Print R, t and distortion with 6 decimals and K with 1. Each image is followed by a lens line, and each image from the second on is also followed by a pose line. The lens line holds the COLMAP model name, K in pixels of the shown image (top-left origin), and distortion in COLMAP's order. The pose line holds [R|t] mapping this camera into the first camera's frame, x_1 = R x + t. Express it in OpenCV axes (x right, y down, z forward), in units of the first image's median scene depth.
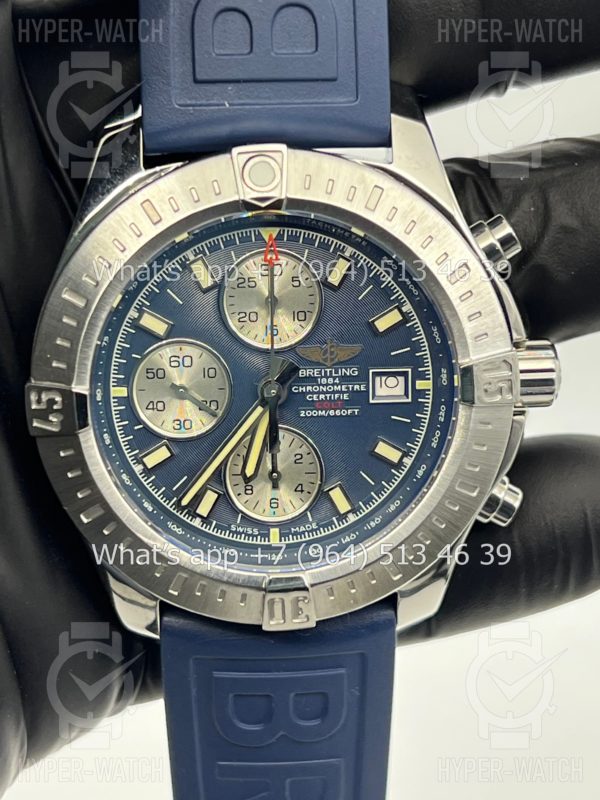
lens RADIAL K [[1831.8, 0, 302.0], [0, 1831.8, 400.9], [0, 0, 1]] dist [0.128733, 0.000000]
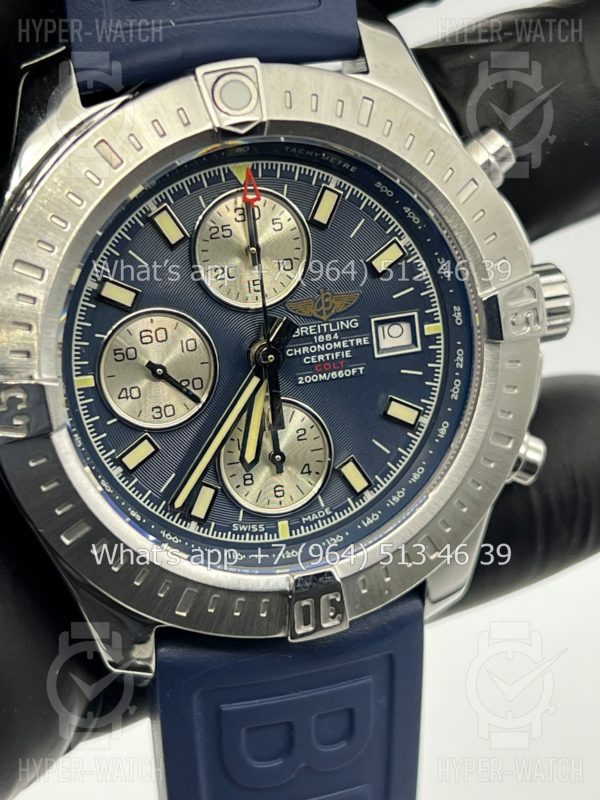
lens RADIAL K [[1831.8, 0, 299.0], [0, 1831.8, 406.9], [0, 0, 1]] dist [0.128733, 0.000000]
pose [[0.970579, -0.131911, 0.201436, -0.172964], [0.138334, 0.990220, -0.018089, 0.034379], [-0.197080, 0.045422, 0.979335, 0.173836]]
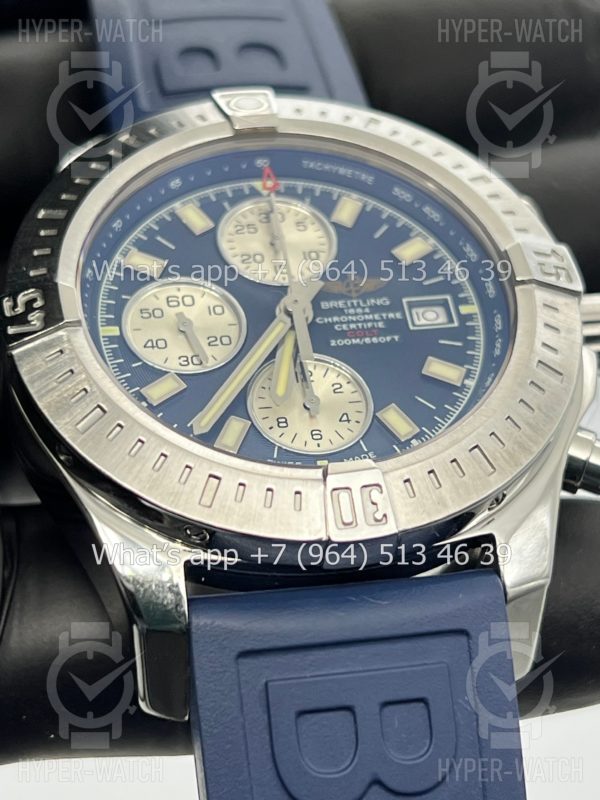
lens RADIAL K [[1831.8, 0, 297.9], [0, 1831.8, 402.9], [0, 0, 1]] dist [0.128733, 0.000000]
pose [[0.987202, -0.087104, 0.133587, -0.128448], [0.157325, 0.669032, -0.726391, 0.624288], [-0.026102, 0.738111, 0.674174, 0.465606]]
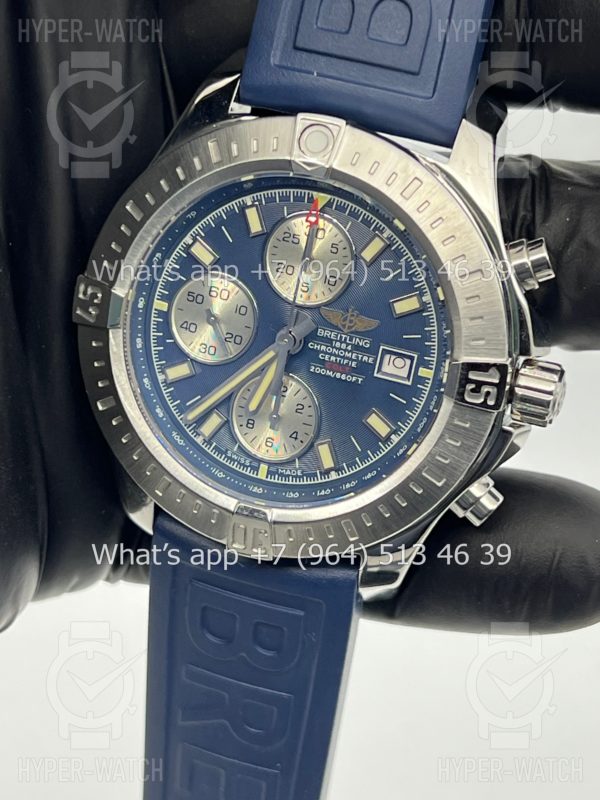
lens RADIAL K [[1831.8, 0, 296.9], [0, 1831.8, 419.1], [0, 0, 1]] dist [0.128733, 0.000000]
pose [[0.928202, 0.271163, -0.254776, 0.277101], [-0.270899, 0.961903, 0.036832, -0.001963], [0.255057, 0.034831, 0.966298, -0.049204]]
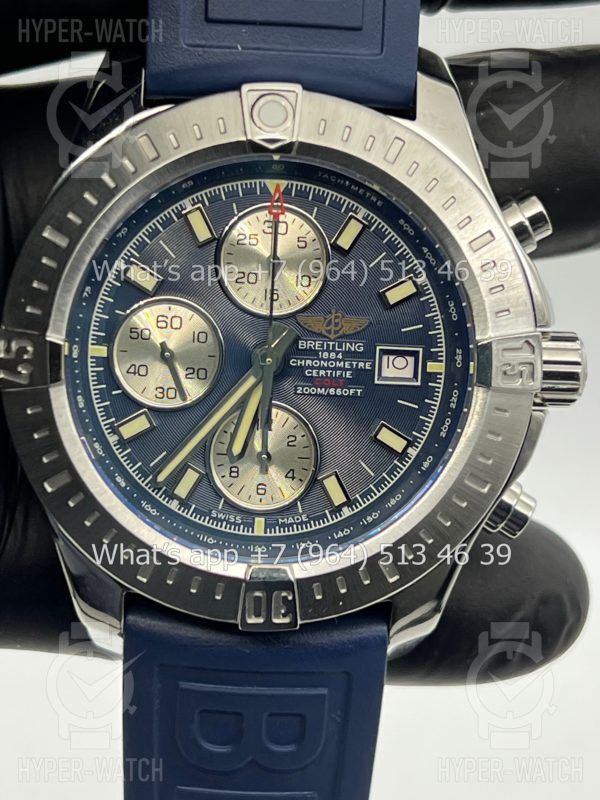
lens RADIAL K [[1831.8, 0, 305.3], [0, 1831.8, 399.7], [0, 0, 1]] dist [0.128733, 0.000000]
pose [[0.997861, 0.065215, 0.004502, -0.000619], [-0.064353, 0.992106, -0.107631, 0.108843], [-0.011486, 0.107111, 0.994181, 0.104553]]
